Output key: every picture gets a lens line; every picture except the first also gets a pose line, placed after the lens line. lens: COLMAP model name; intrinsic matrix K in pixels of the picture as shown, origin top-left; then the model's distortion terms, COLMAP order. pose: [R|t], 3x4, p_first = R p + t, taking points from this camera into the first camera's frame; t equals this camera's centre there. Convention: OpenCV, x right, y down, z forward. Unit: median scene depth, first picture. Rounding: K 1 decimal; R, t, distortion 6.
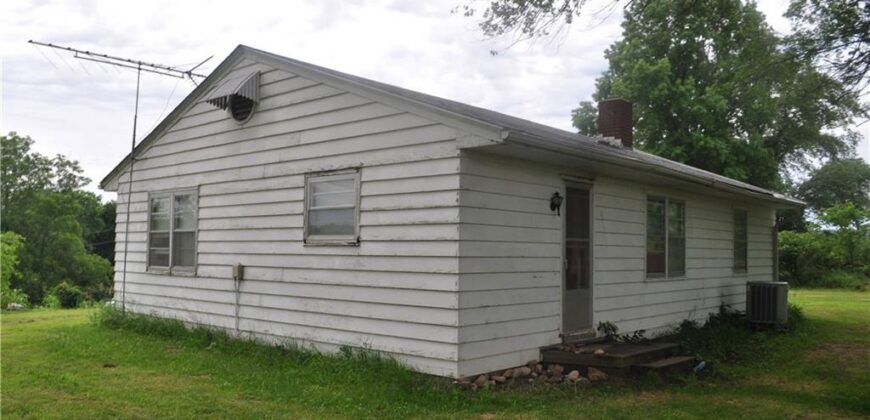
lens RADIAL K [[705.3, 0, 435.0], [0, 705.3, 210.0], [0, 0, 1]] dist [-0.000925, -0.000292]
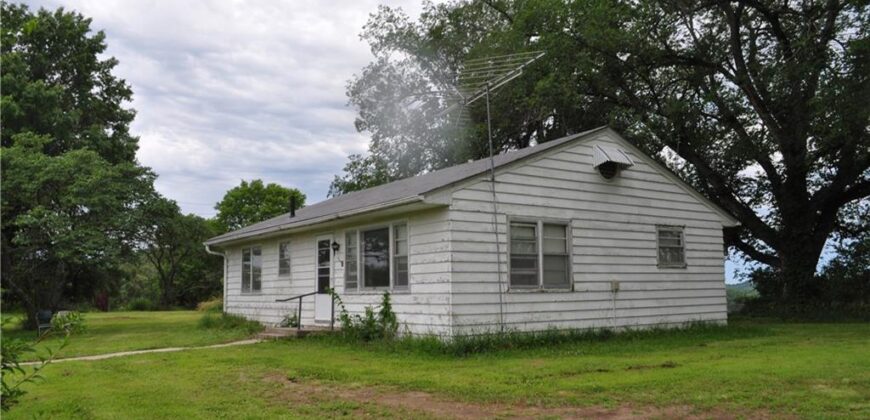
lens RADIAL K [[705.3, 0, 435.0], [0, 705.3, 210.0], [0, 0, 1]] dist [-0.000925, -0.000292]
pose [[0.187551, 0.085283, 0.978546, -1.776144], [-0.053699, 0.995624, -0.076479, 0.064482], [-0.980786, -0.038203, 0.191309, 1.101188]]
